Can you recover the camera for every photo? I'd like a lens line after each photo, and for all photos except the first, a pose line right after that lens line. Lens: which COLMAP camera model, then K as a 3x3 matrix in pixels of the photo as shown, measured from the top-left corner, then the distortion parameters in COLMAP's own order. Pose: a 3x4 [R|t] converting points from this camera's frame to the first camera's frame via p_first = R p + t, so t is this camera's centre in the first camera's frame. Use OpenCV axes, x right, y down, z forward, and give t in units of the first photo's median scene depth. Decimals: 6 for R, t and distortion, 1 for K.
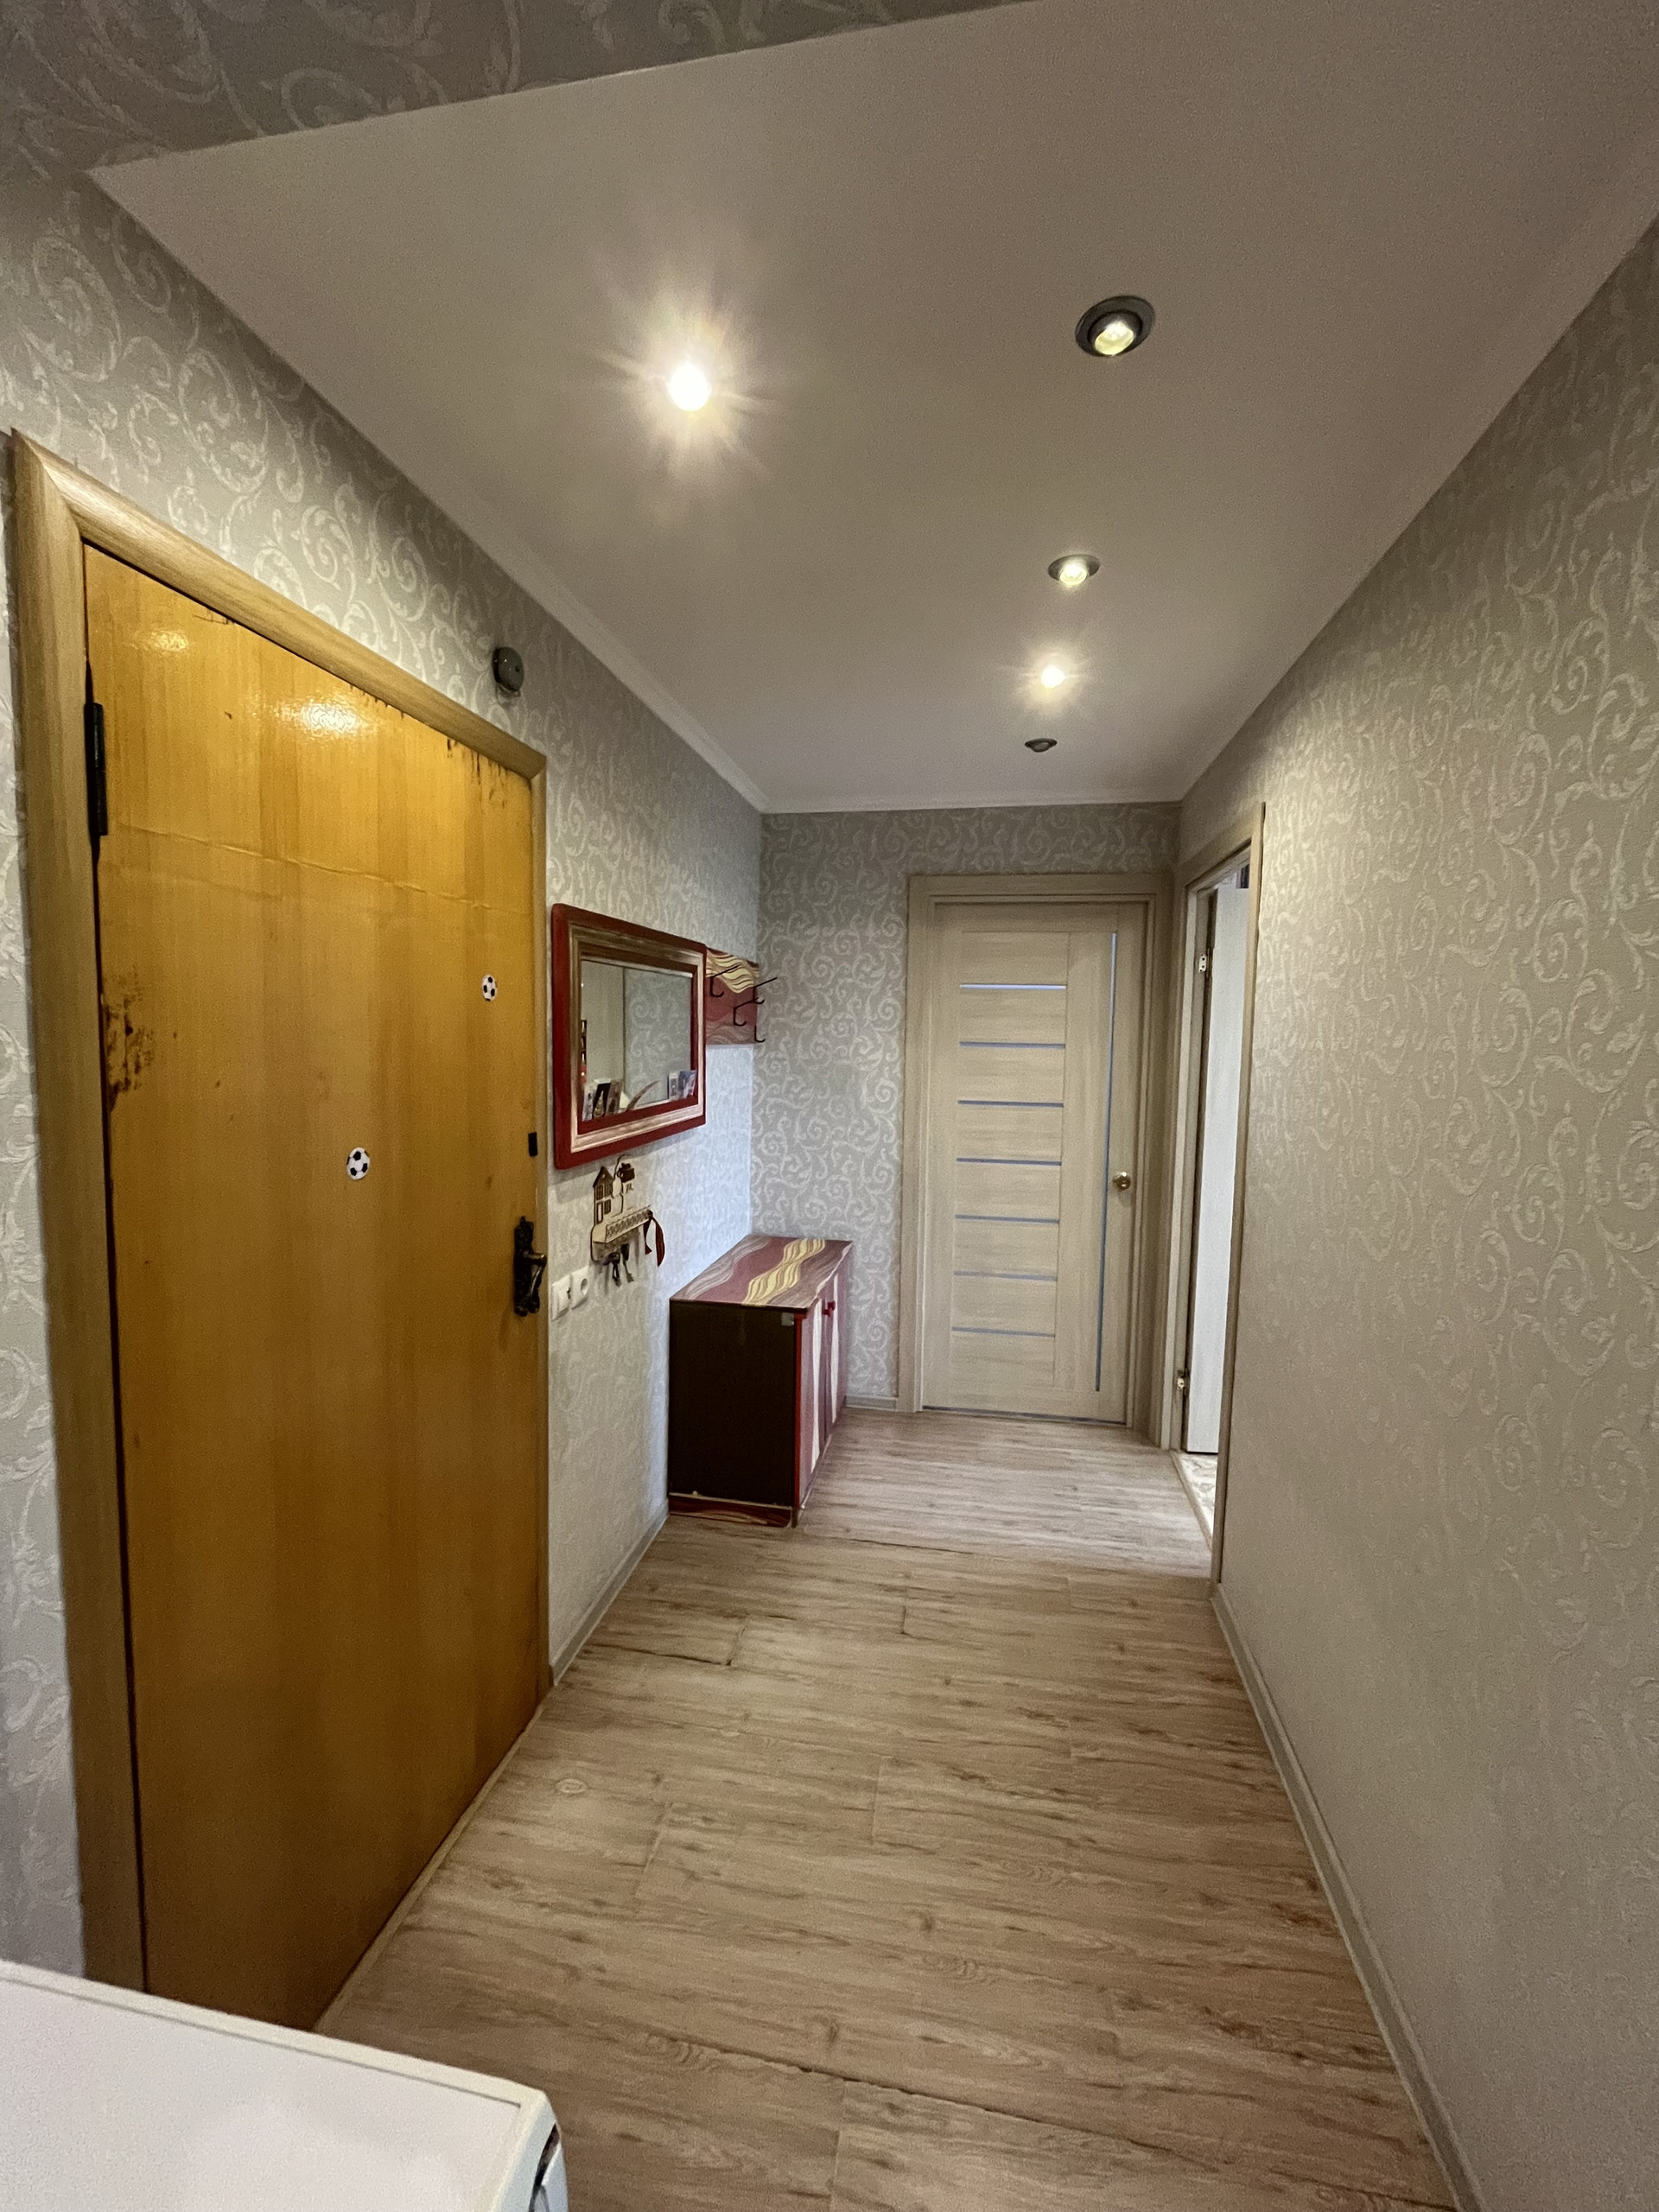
lens RADIAL K [[895.9, 0, 828.7], [0, 895.9, 1111.9], [0, 0, 1]] dist [-0.006094, 0.000417]
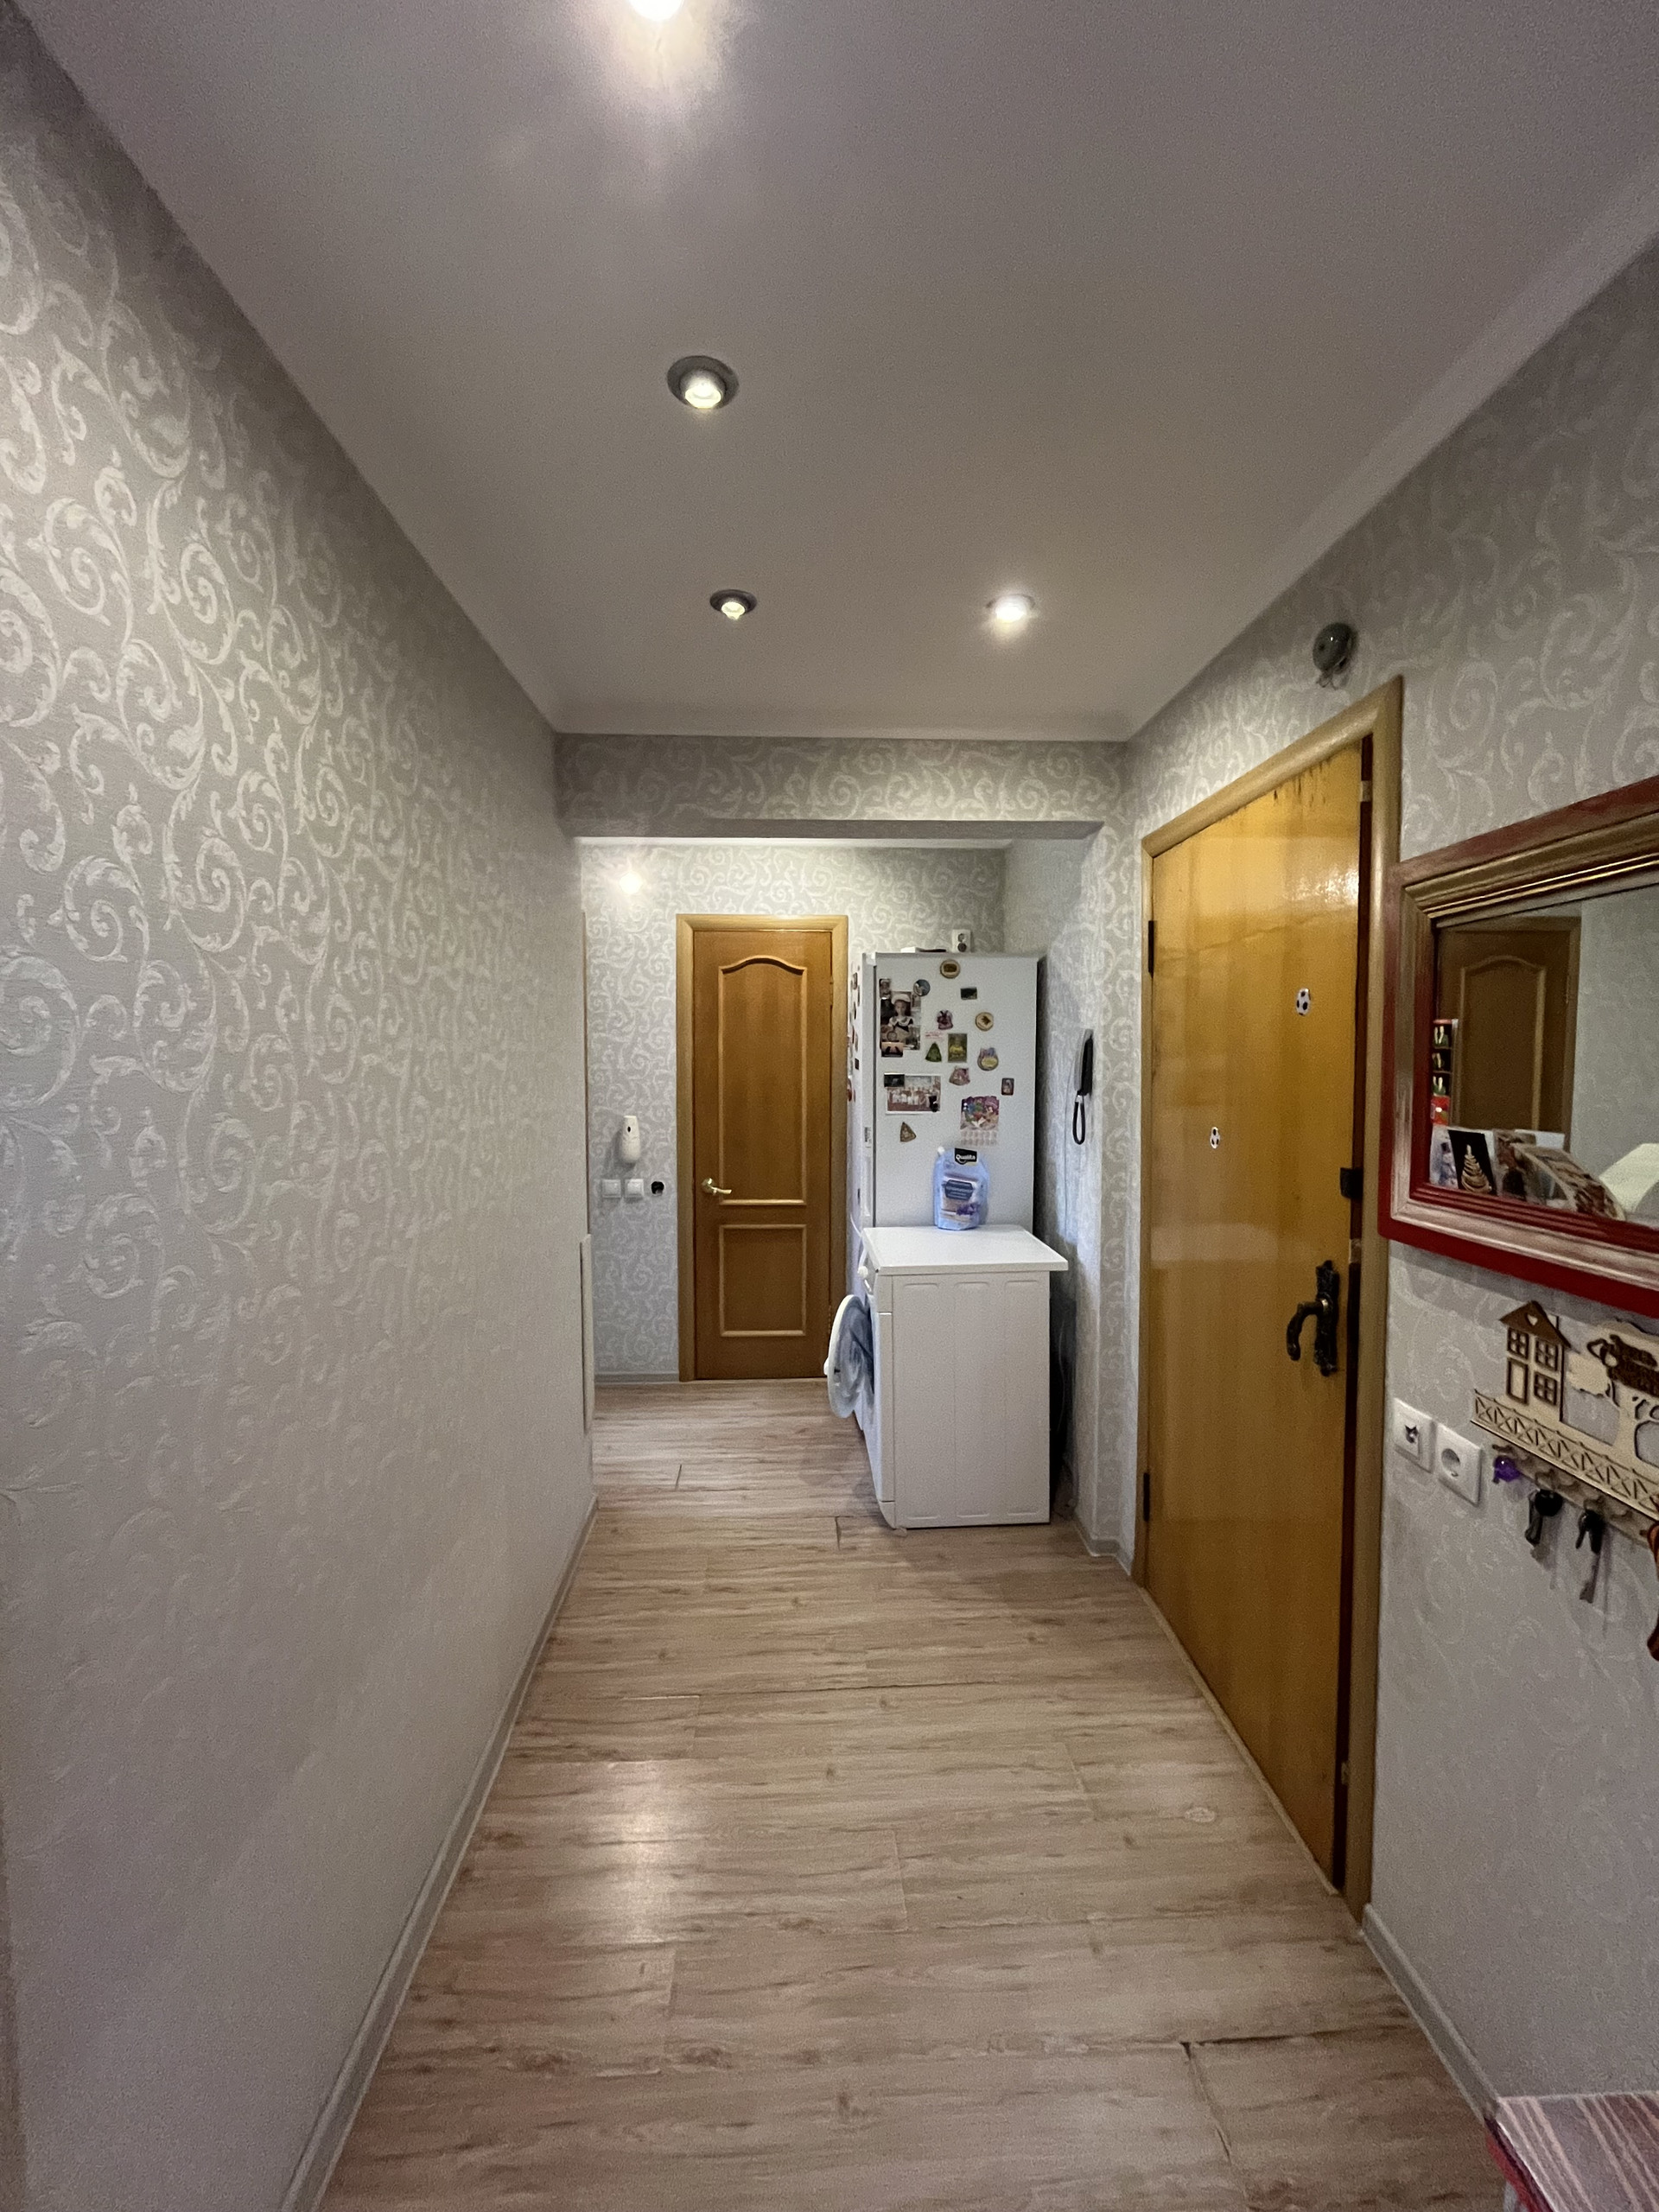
lens RADIAL K [[895.9, 0, 834.5], [0, 895.9, 1101.6], [0, 0, 1]] dist [-0.006094, 0.000417]
pose [[-0.975431, -0.002110, -0.220297, 0.328933], [-0.031810, 0.990824, 0.131359, -0.138264], [0.217998, 0.135139, -0.966548, 1.795360]]
